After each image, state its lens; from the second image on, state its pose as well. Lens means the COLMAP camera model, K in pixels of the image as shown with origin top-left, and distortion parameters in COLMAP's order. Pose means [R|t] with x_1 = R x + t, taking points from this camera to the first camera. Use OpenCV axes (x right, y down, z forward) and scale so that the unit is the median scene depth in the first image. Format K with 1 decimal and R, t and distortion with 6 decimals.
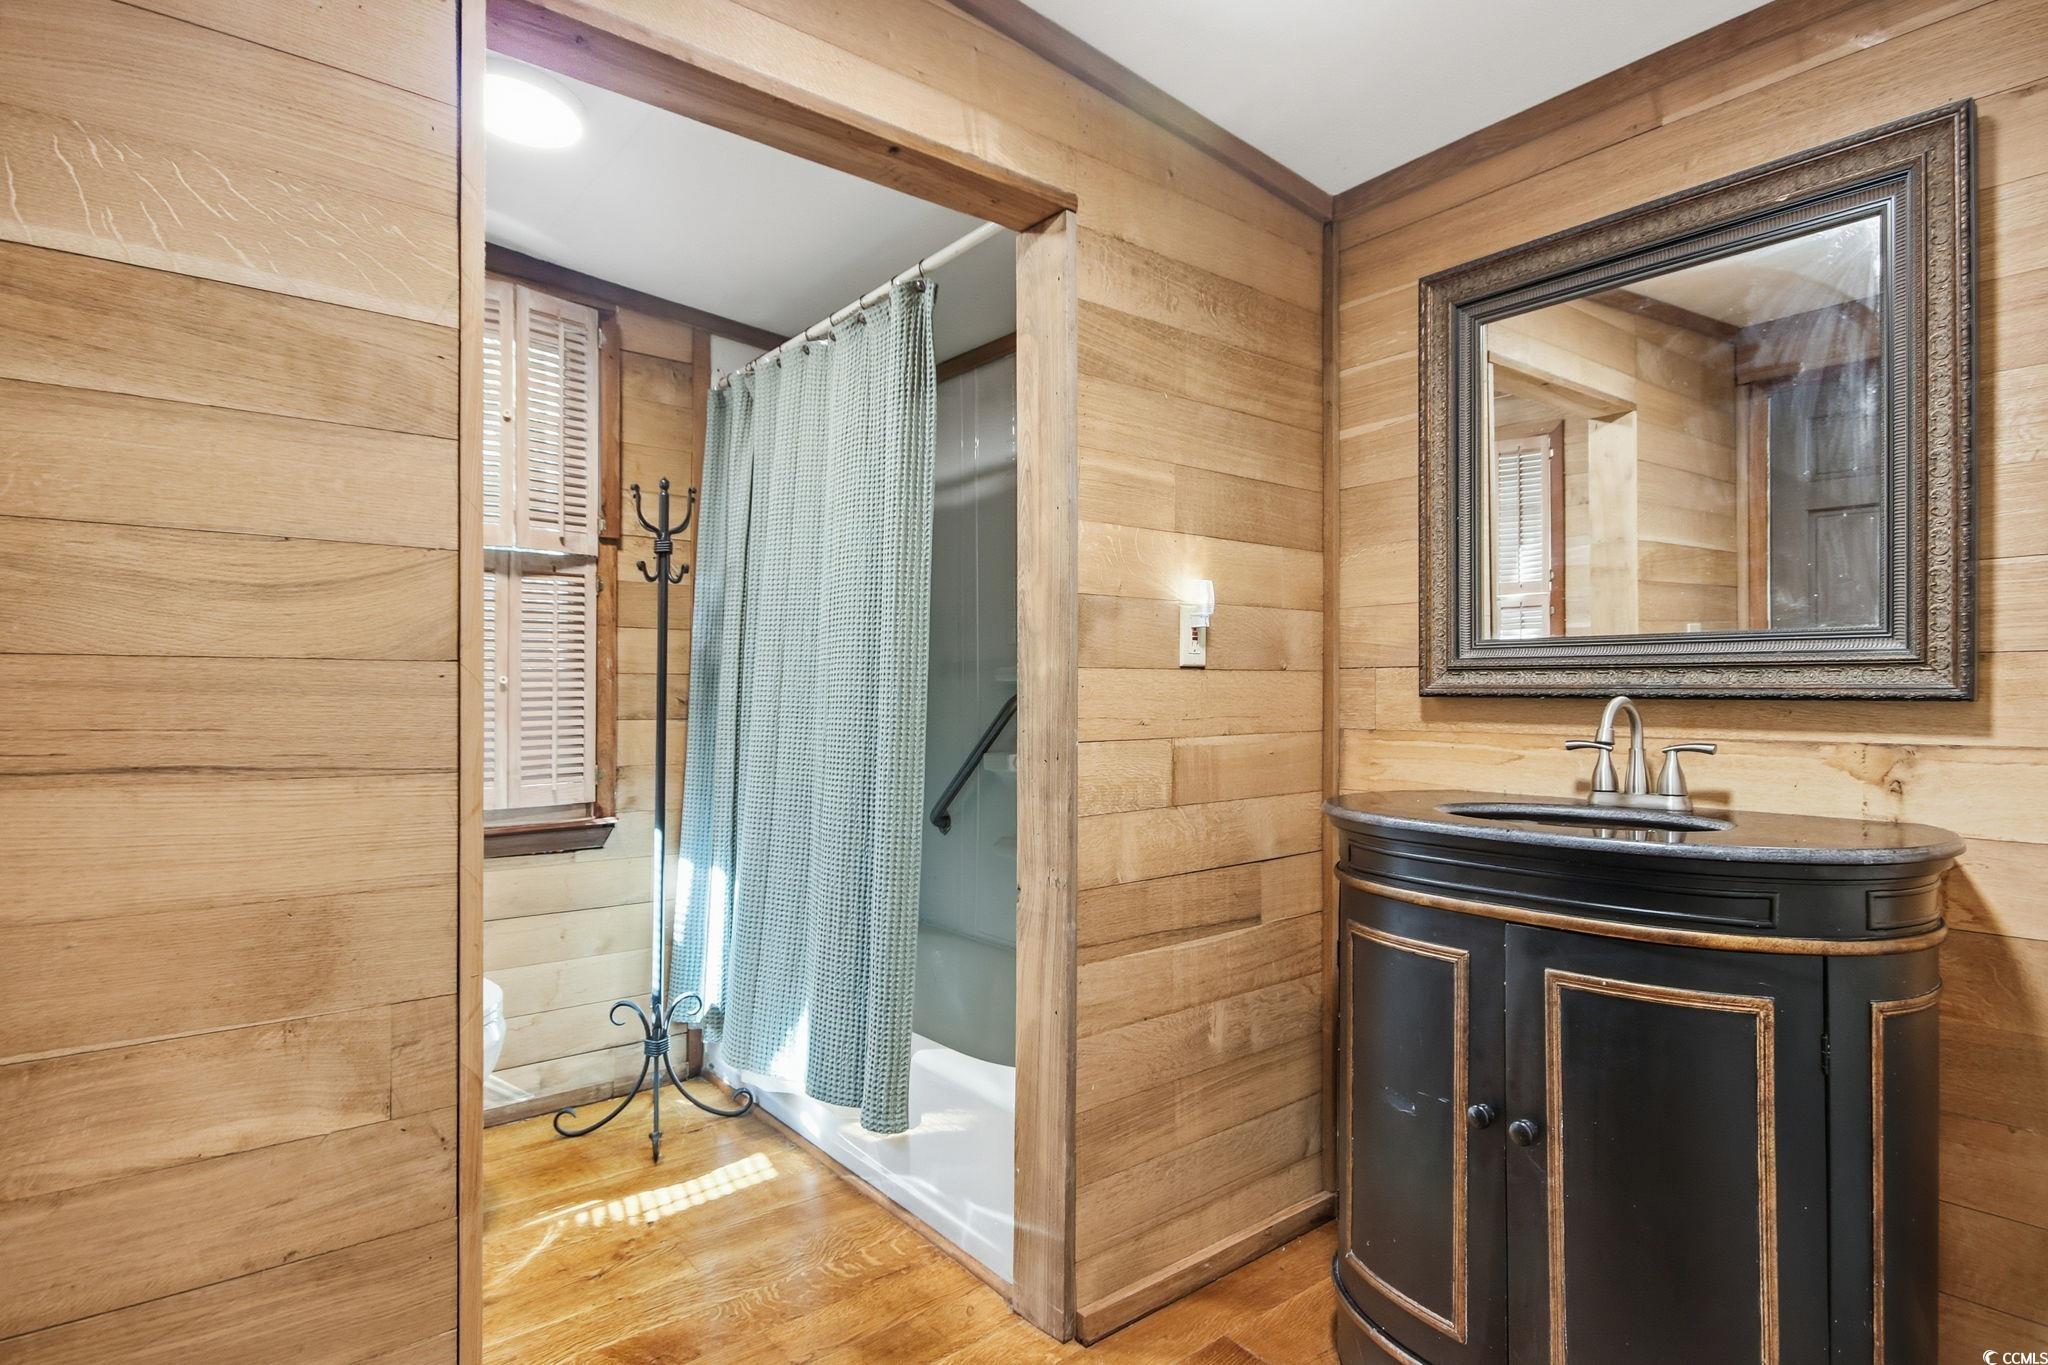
lens RADIAL K [[1031.2, 0, 1024.0], [0, 1031.2, 682.5], [0, 0, 1]] dist [0.002361, 0.000754]
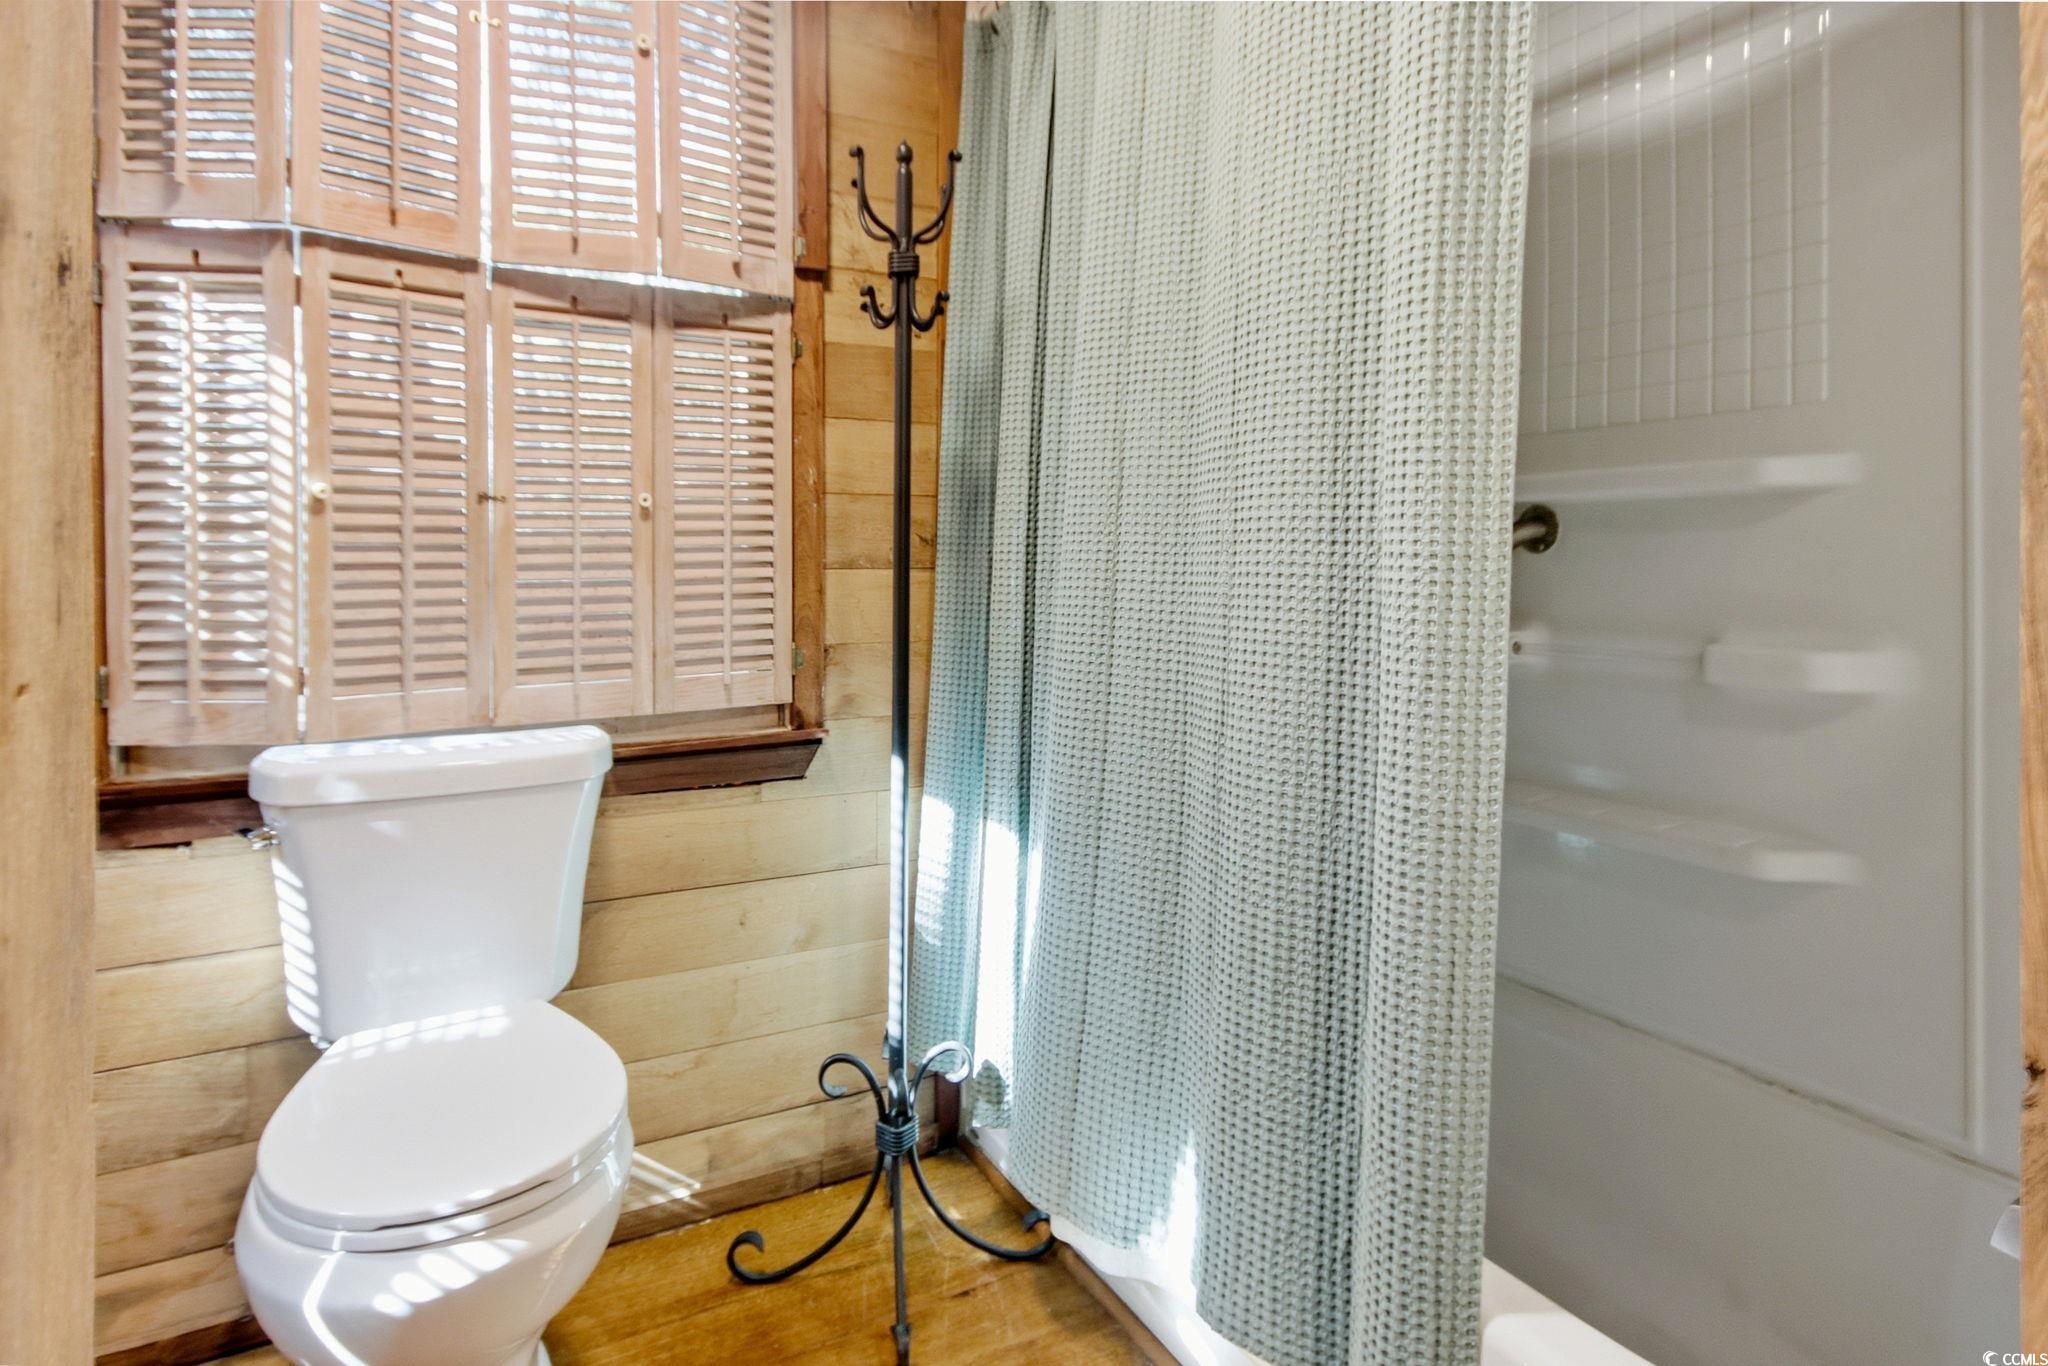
lens RADIAL K [[948.1, 0, 1025.0], [0, 948.1, 564.5], [0, 0, 1]] dist [0.019120, 0.000300]
pose [[0.989320, -0.003496, -0.145721, -0.198327], [0.004204, 0.999981, 0.004550, 0.032192], [0.145703, -0.005114, 0.989315, 0.467694]]
